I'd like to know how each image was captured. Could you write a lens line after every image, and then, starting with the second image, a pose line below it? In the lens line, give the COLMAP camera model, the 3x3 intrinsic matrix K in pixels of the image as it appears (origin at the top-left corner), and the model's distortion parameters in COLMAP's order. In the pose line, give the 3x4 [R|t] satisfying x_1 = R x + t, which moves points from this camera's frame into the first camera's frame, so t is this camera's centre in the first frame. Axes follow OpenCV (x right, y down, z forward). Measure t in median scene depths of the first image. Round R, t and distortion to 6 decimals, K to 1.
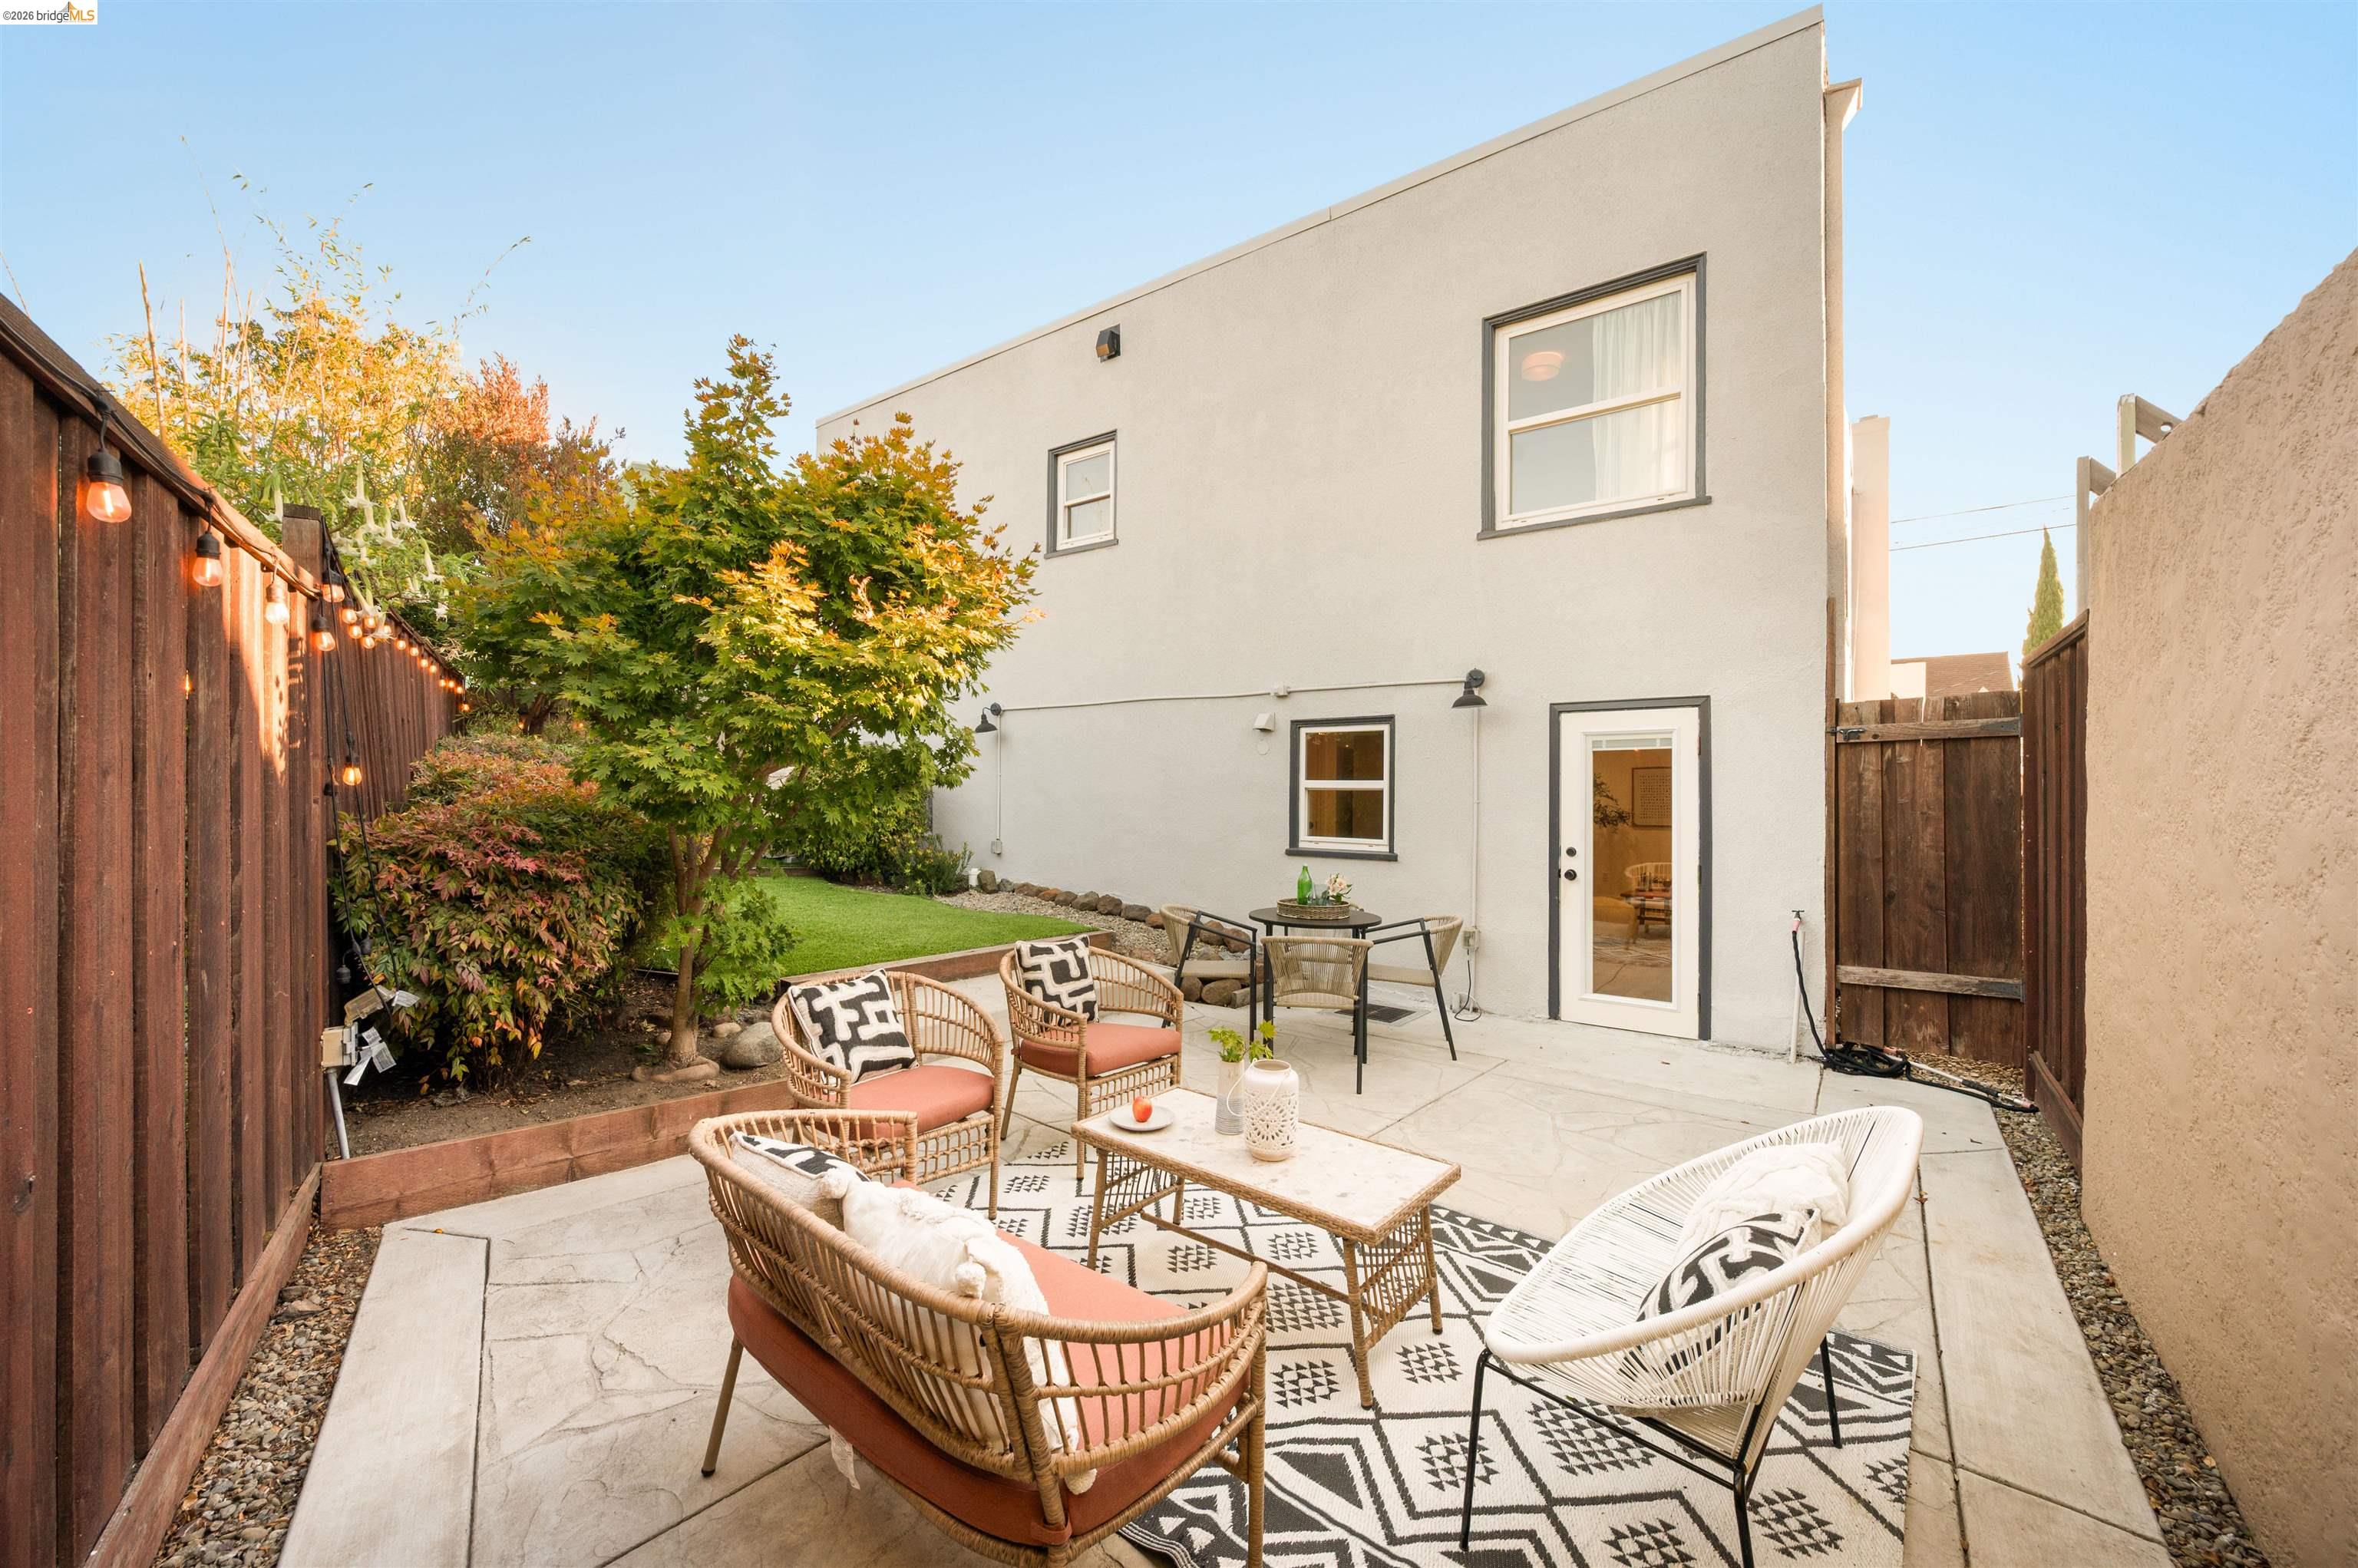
lens RADIAL K [[940.8, 0, 1179.0], [0, 940.8, 784.0], [0, 0, 1]] dist [0.000119, -0.000038]
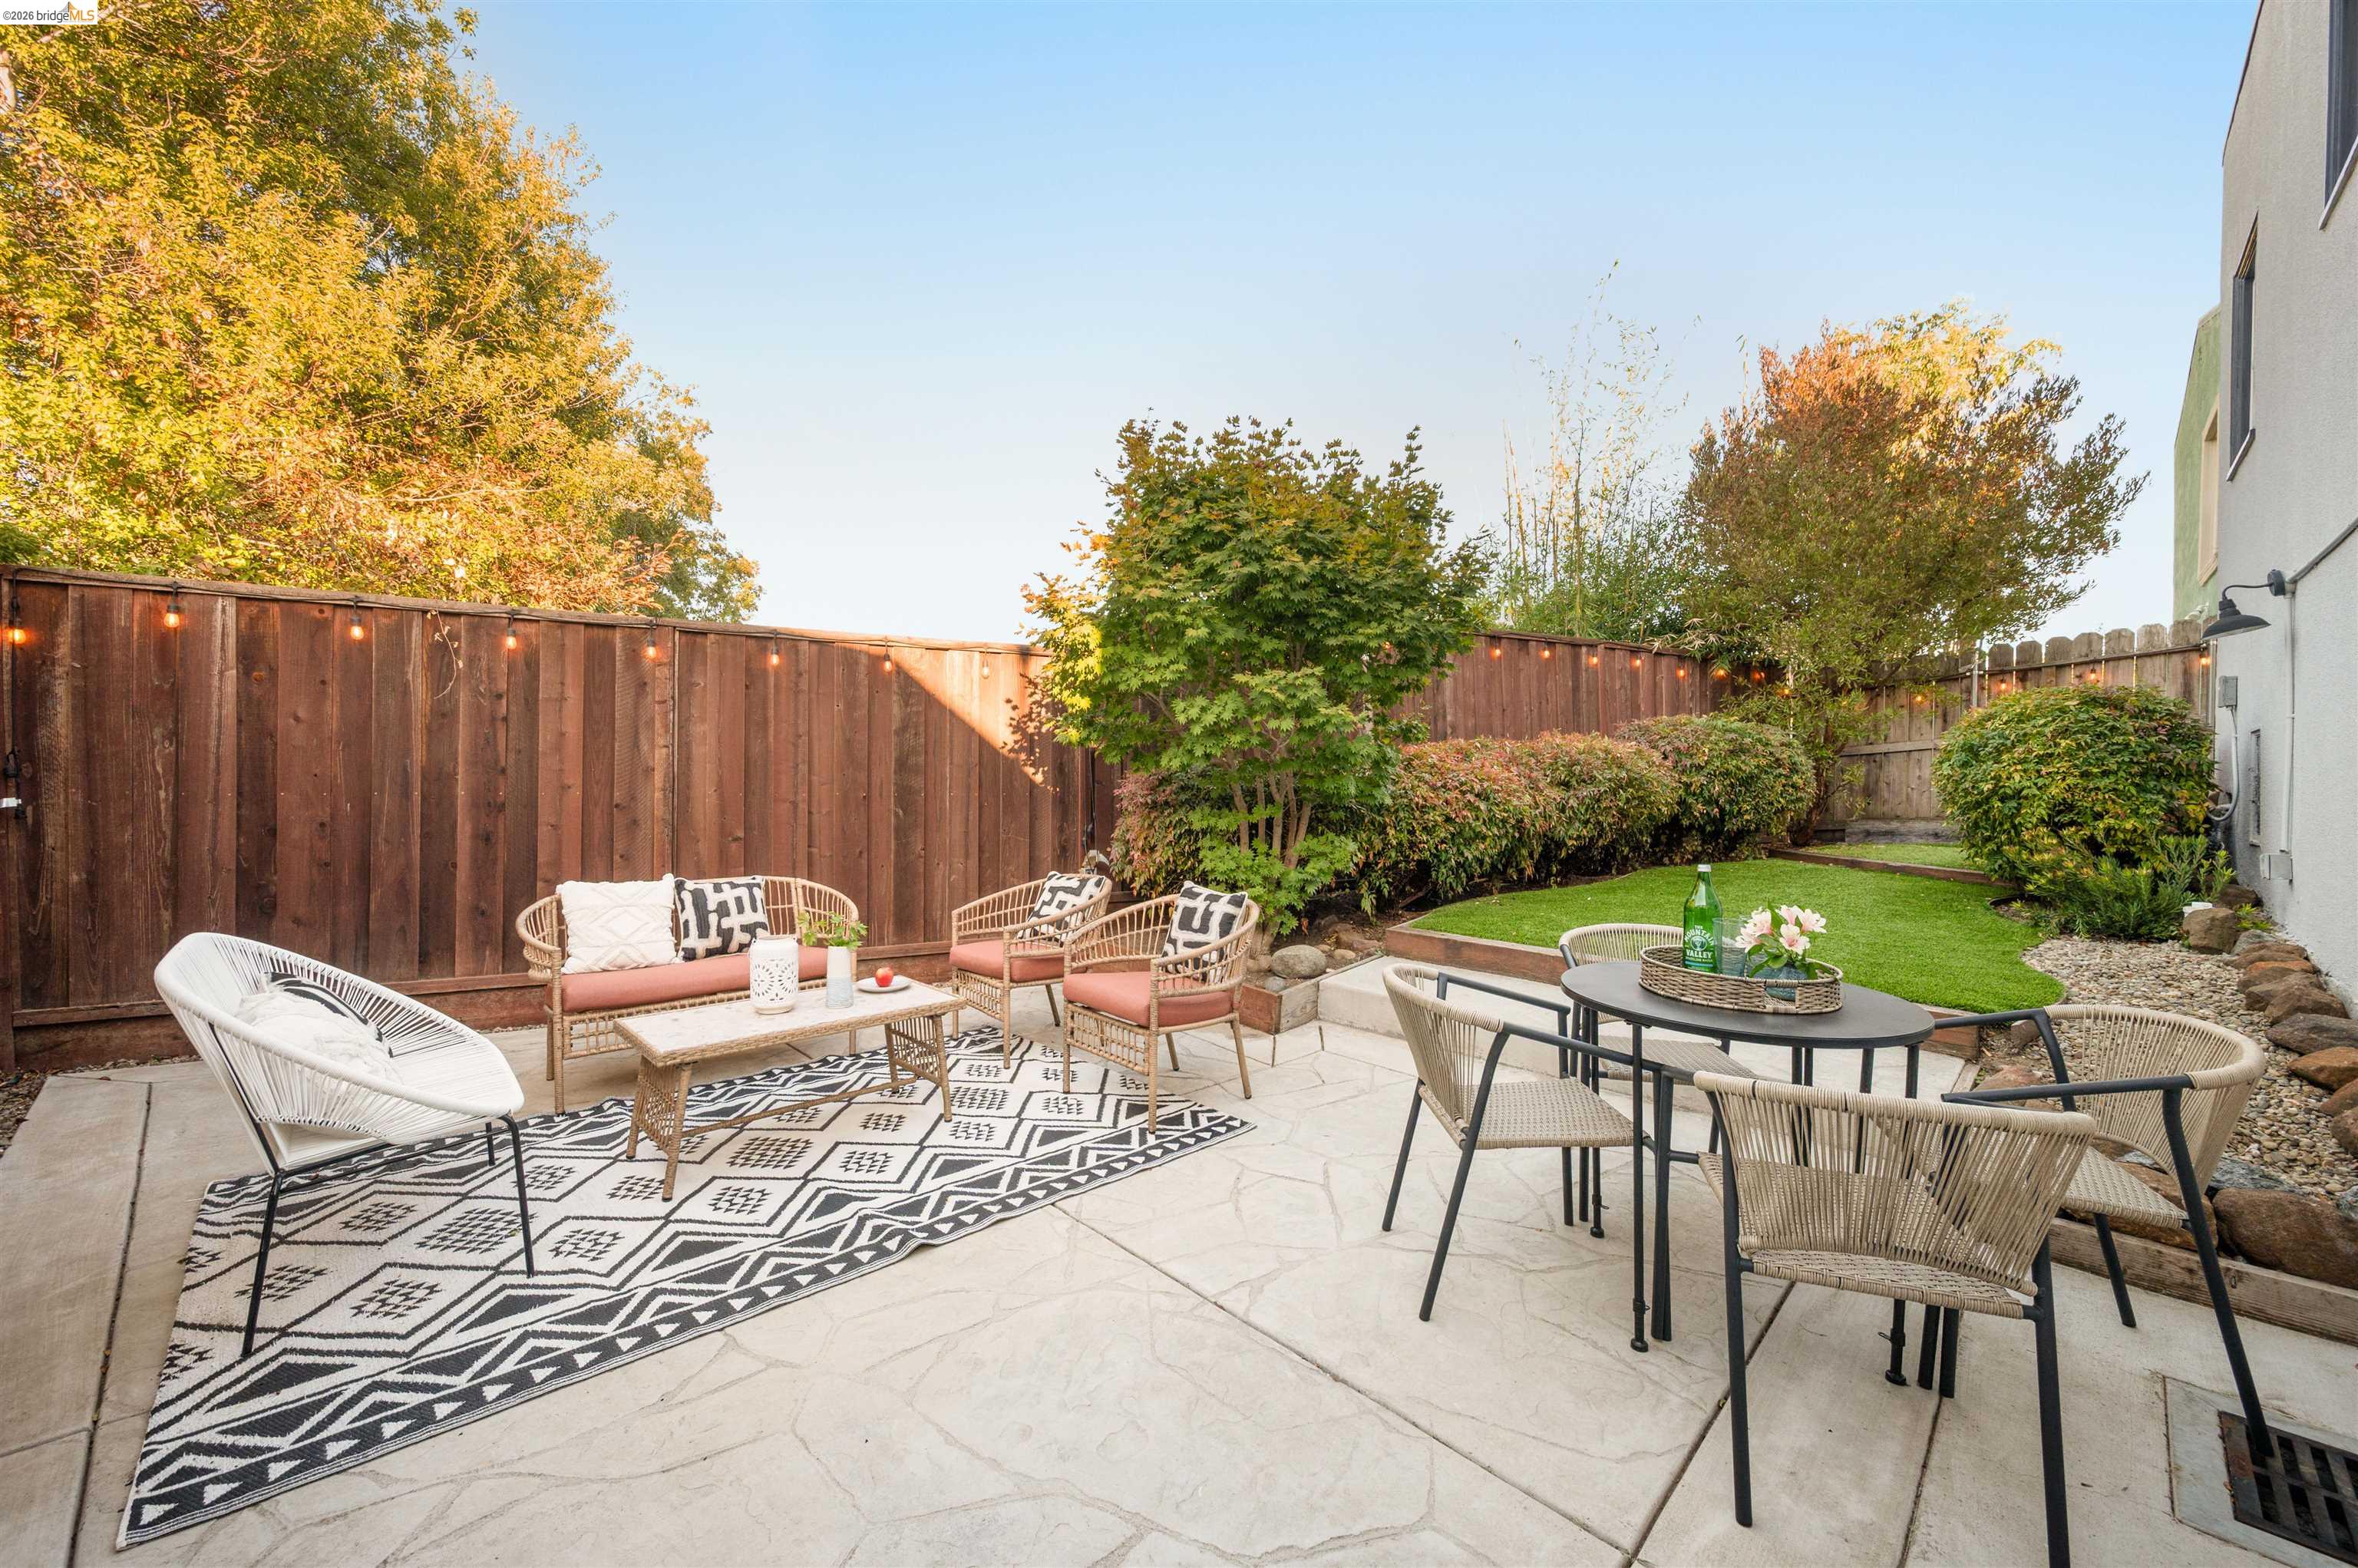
lens RADIAL K [[940.8, 0, 1179.0], [0, 940.8, 784.0], [0, 0, 1]] dist [0.000119, -0.000038]
pose [[-0.138877, -0.006080, -0.990291, 1.018707], [-0.003561, 0.999978, -0.005640, 0.083505], [0.990303, 0.002743, -0.138895, 1.388614]]
